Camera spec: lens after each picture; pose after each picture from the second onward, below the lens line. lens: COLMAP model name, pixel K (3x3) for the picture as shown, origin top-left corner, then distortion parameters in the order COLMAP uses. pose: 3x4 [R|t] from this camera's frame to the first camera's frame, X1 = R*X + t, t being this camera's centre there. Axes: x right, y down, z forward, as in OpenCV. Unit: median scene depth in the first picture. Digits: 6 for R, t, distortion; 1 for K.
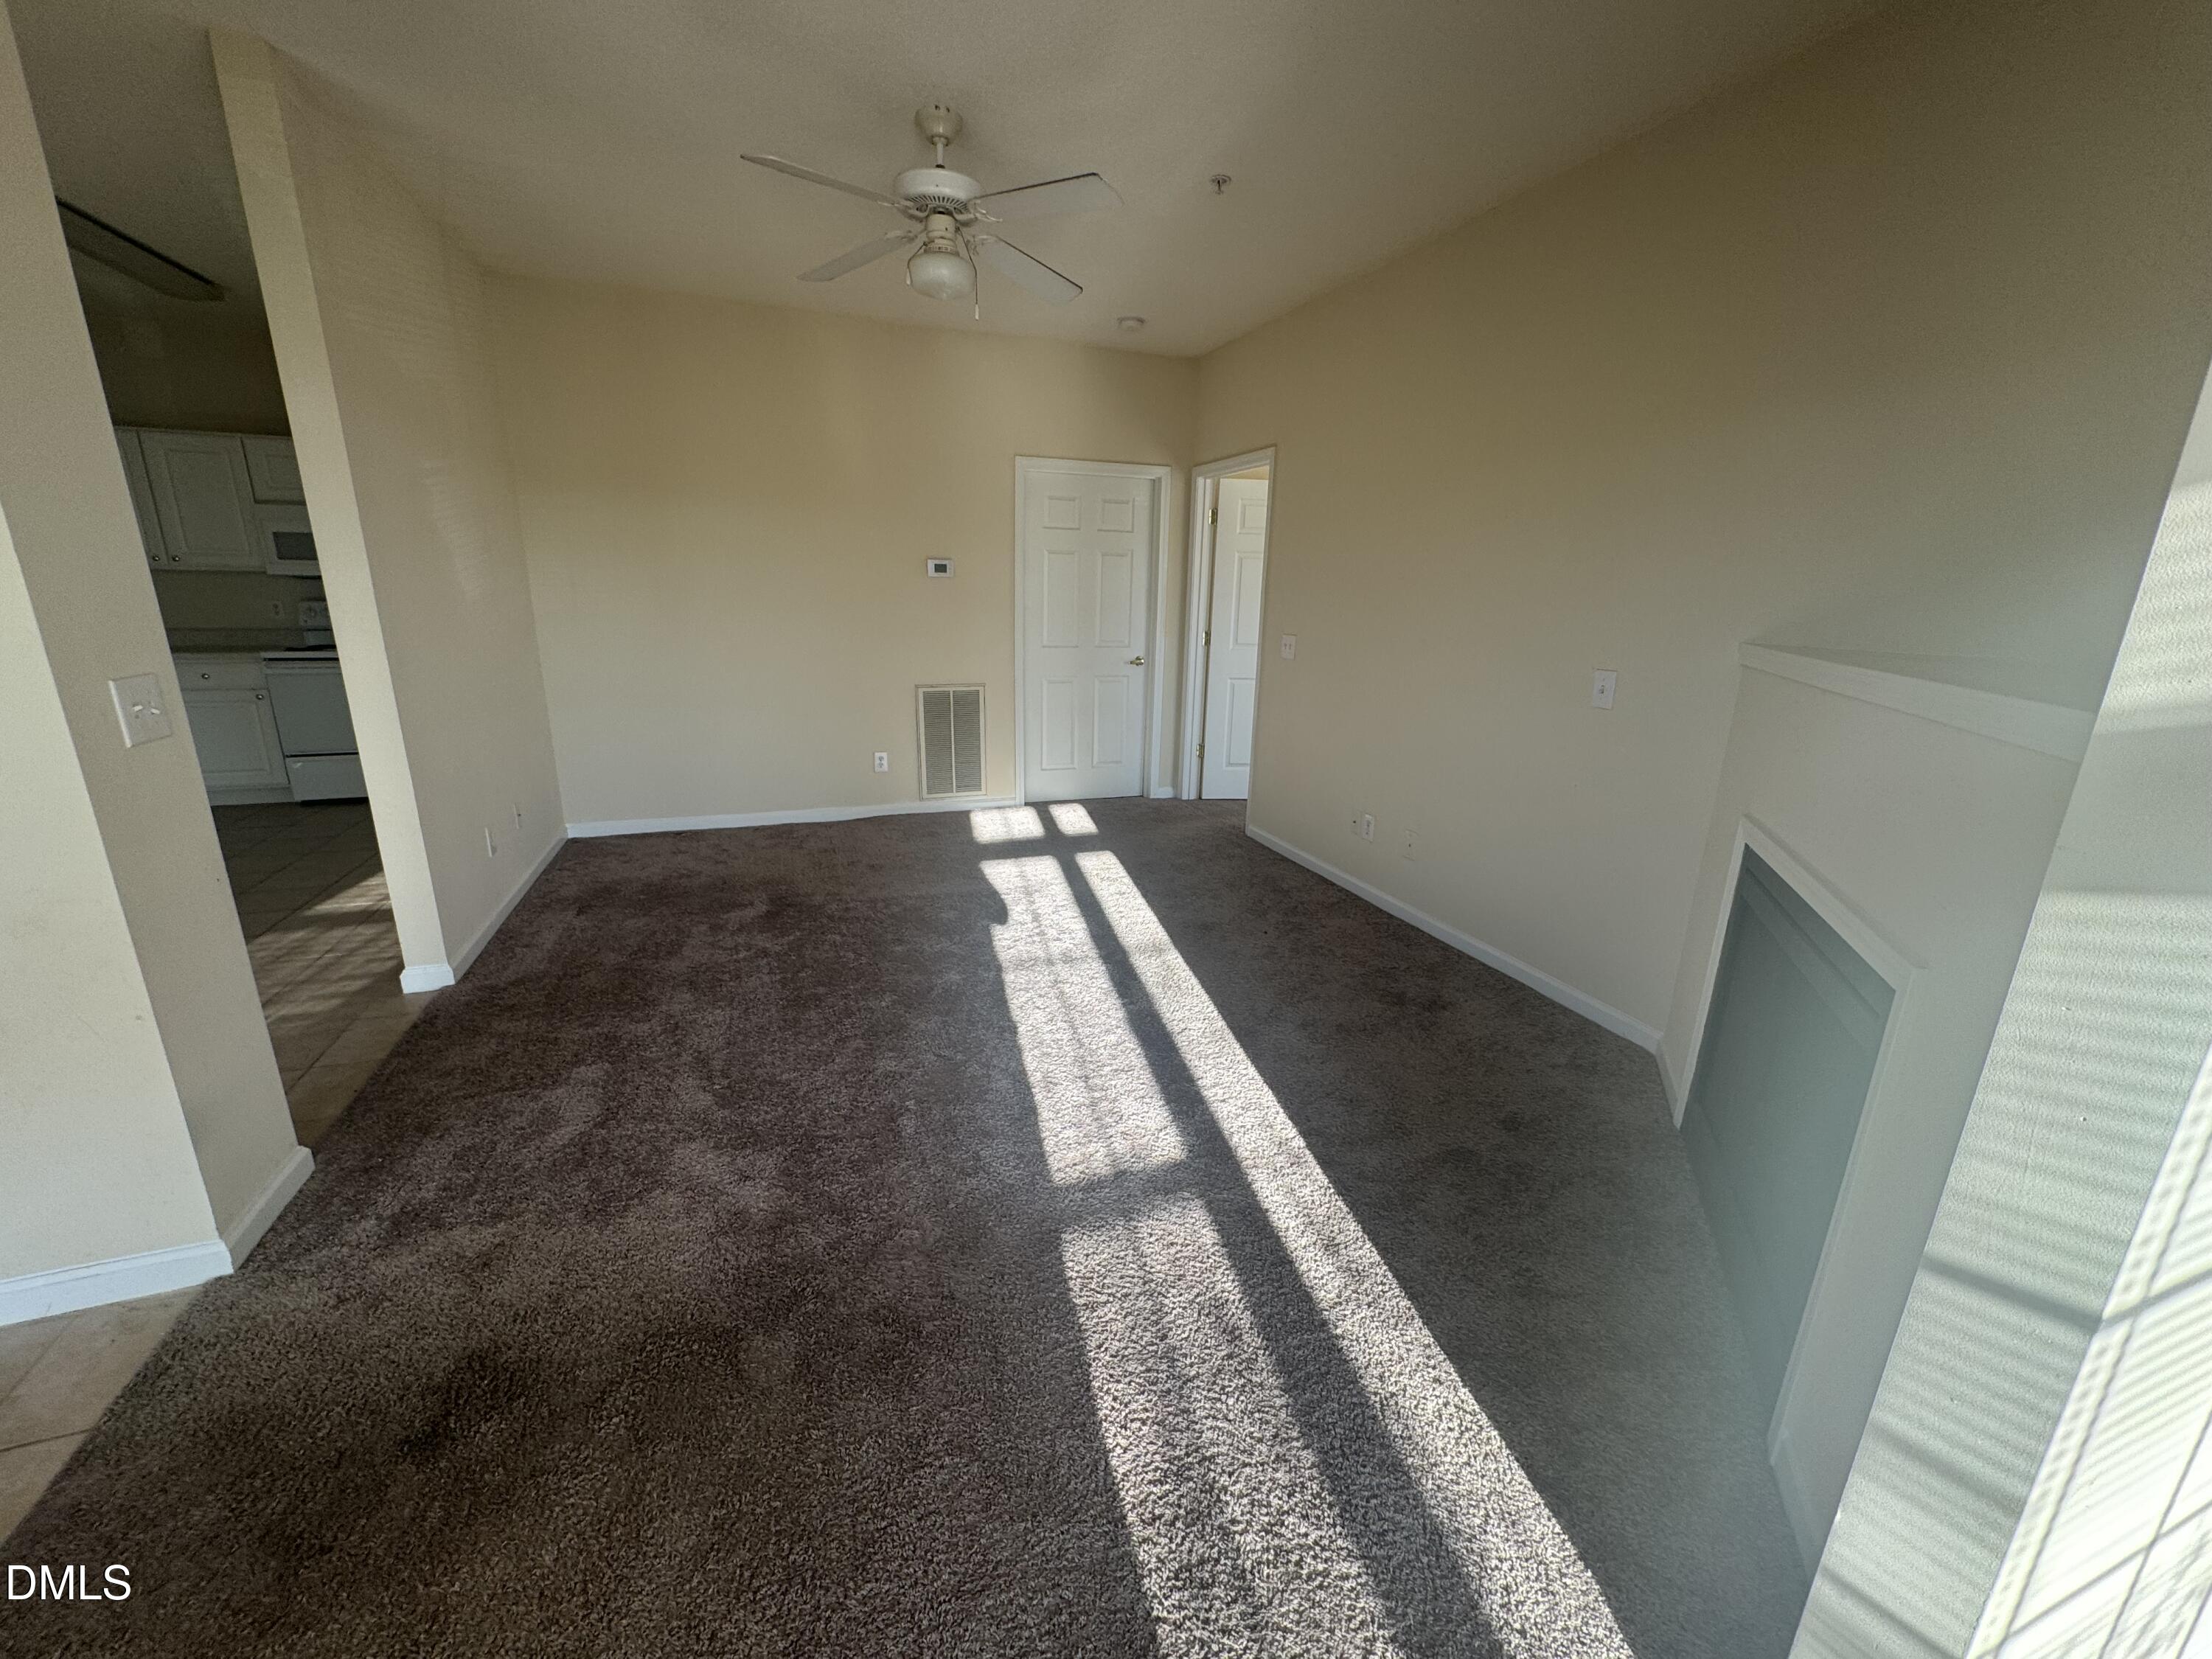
lens RADIAL K [[881.3, 0, 1106.0], [0, 881.3, 829.5], [0, 0, 1]] dist [0.000486, 0.000340]
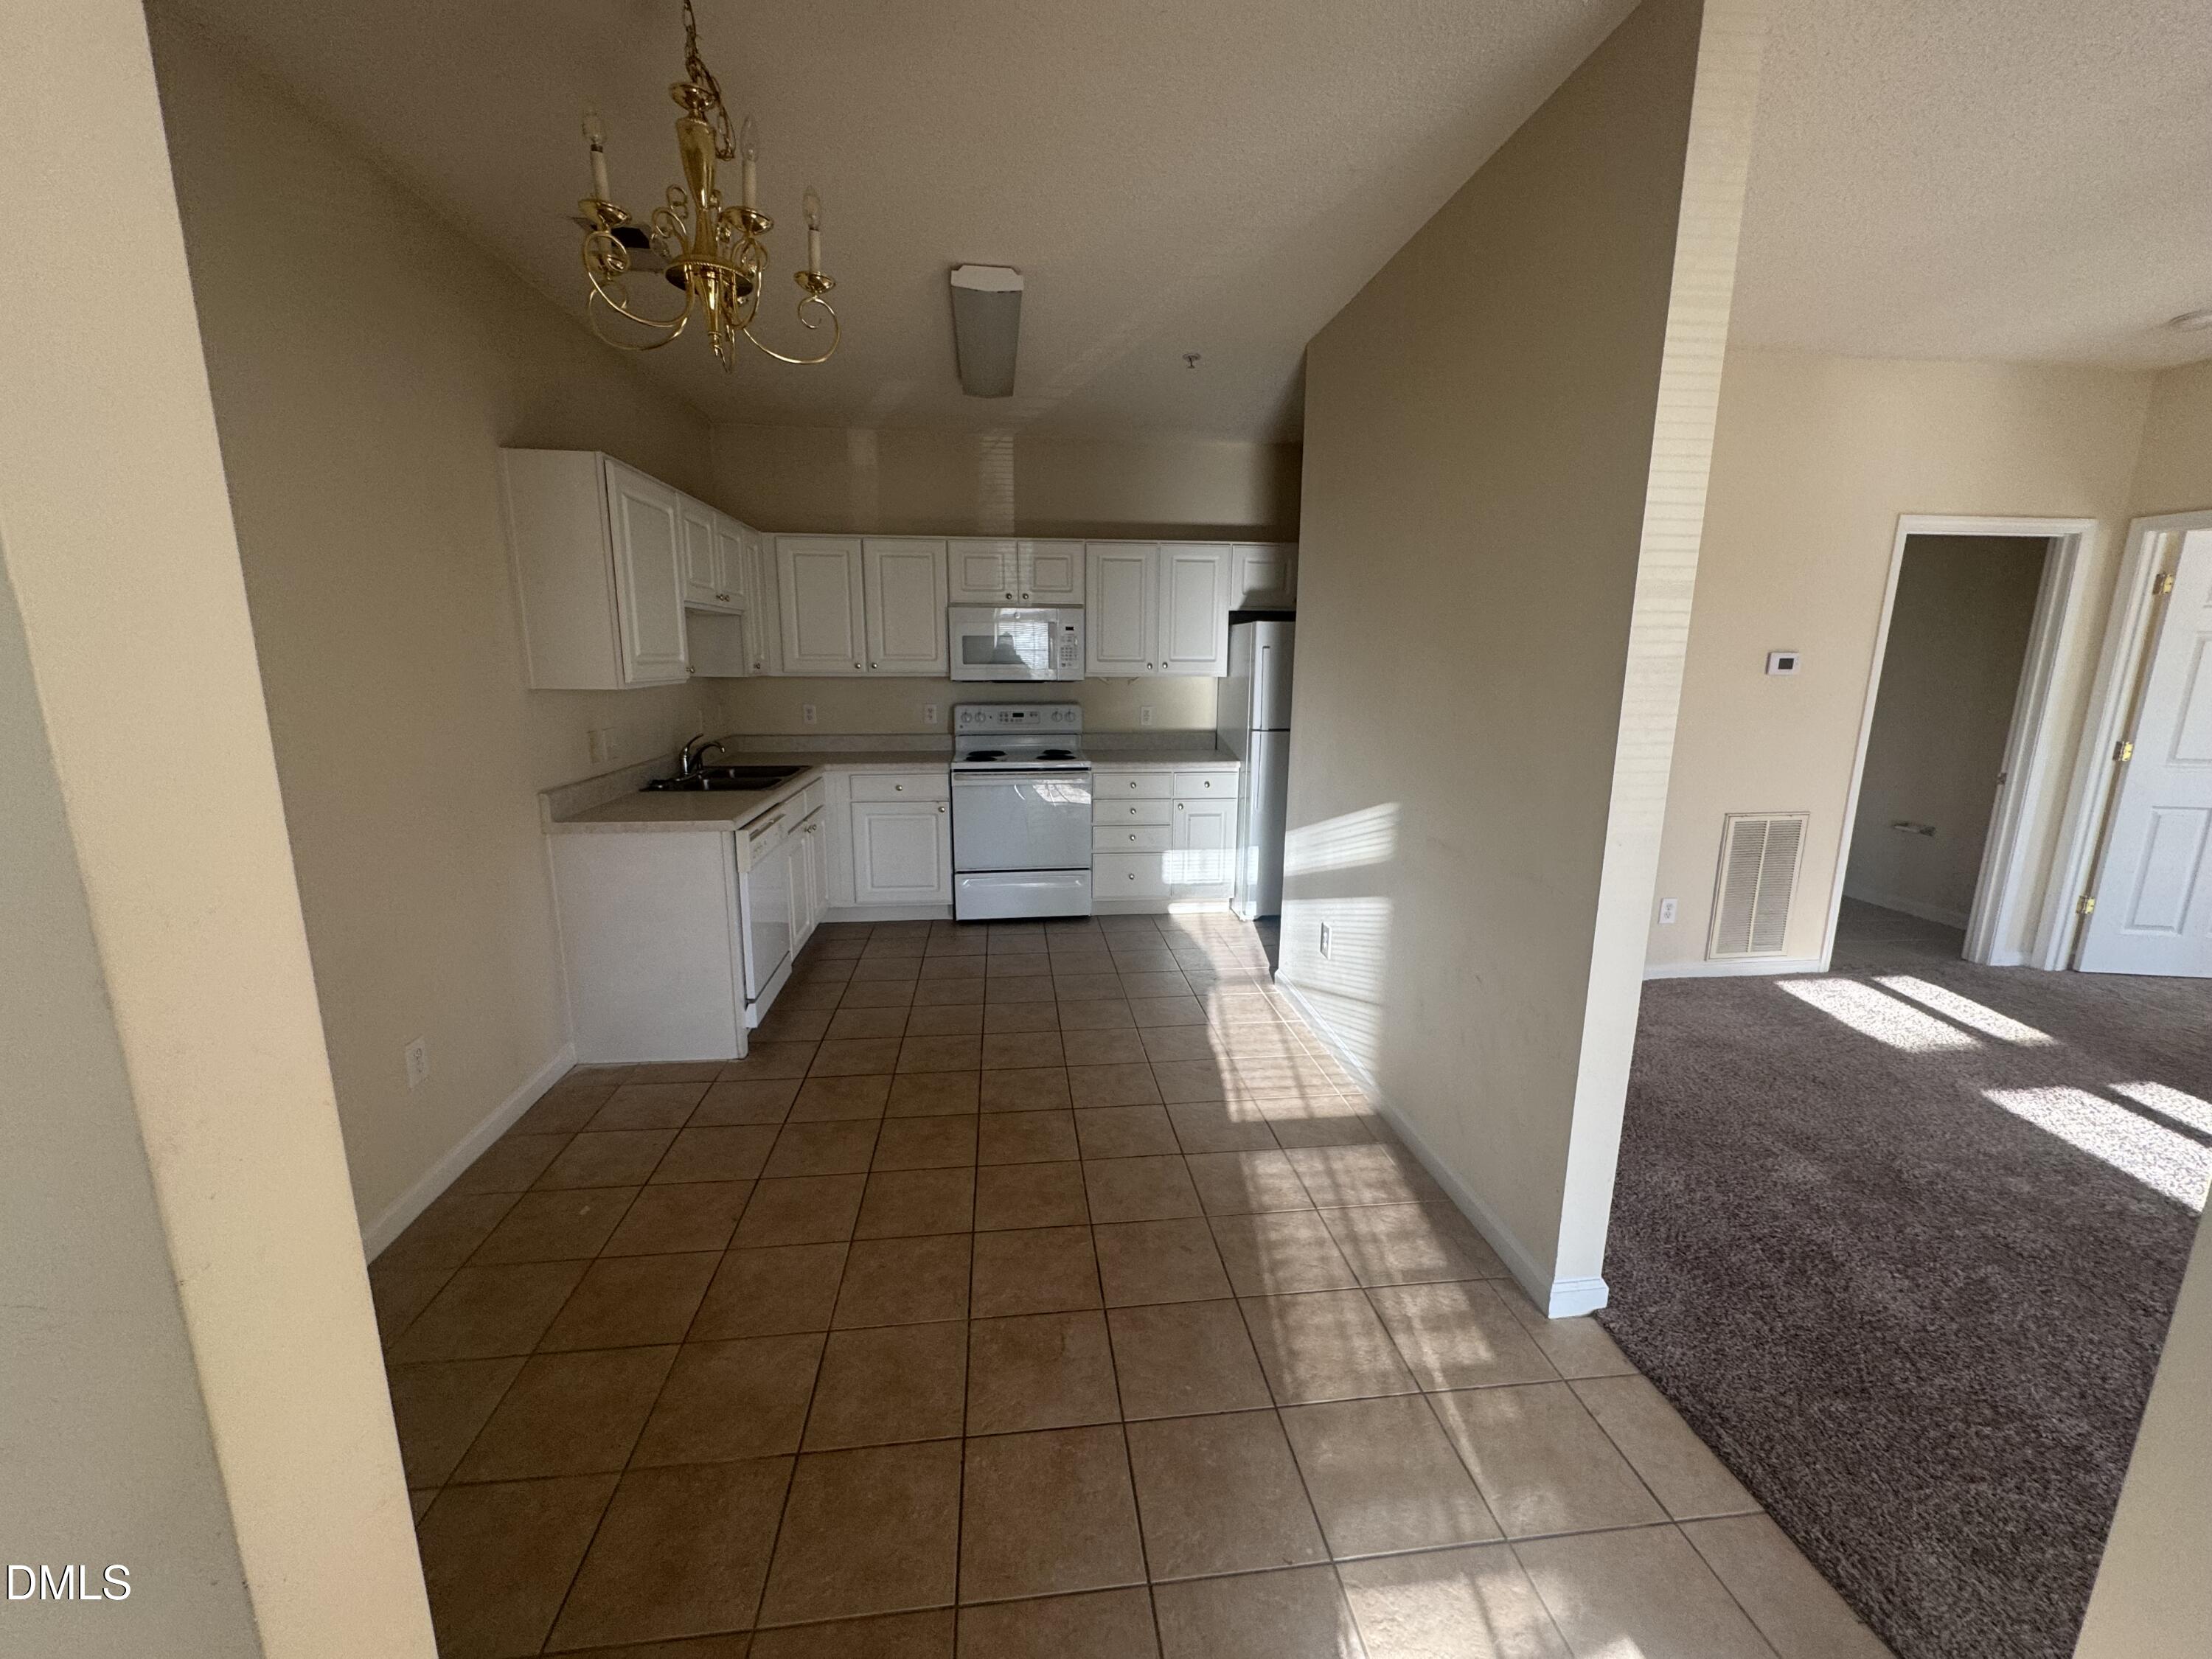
lens RADIAL K [[881.3, 0, 1106.0], [0, 881.3, 829.5], [0, 0, 1]] dist [0.000486, 0.000340]
pose [[0.971010, 0.030192, -0.237123, -0.554776], [-0.046973, 0.996750, -0.065441, -0.074226], [0.234376, 0.074682, 0.969273, 0.132130]]
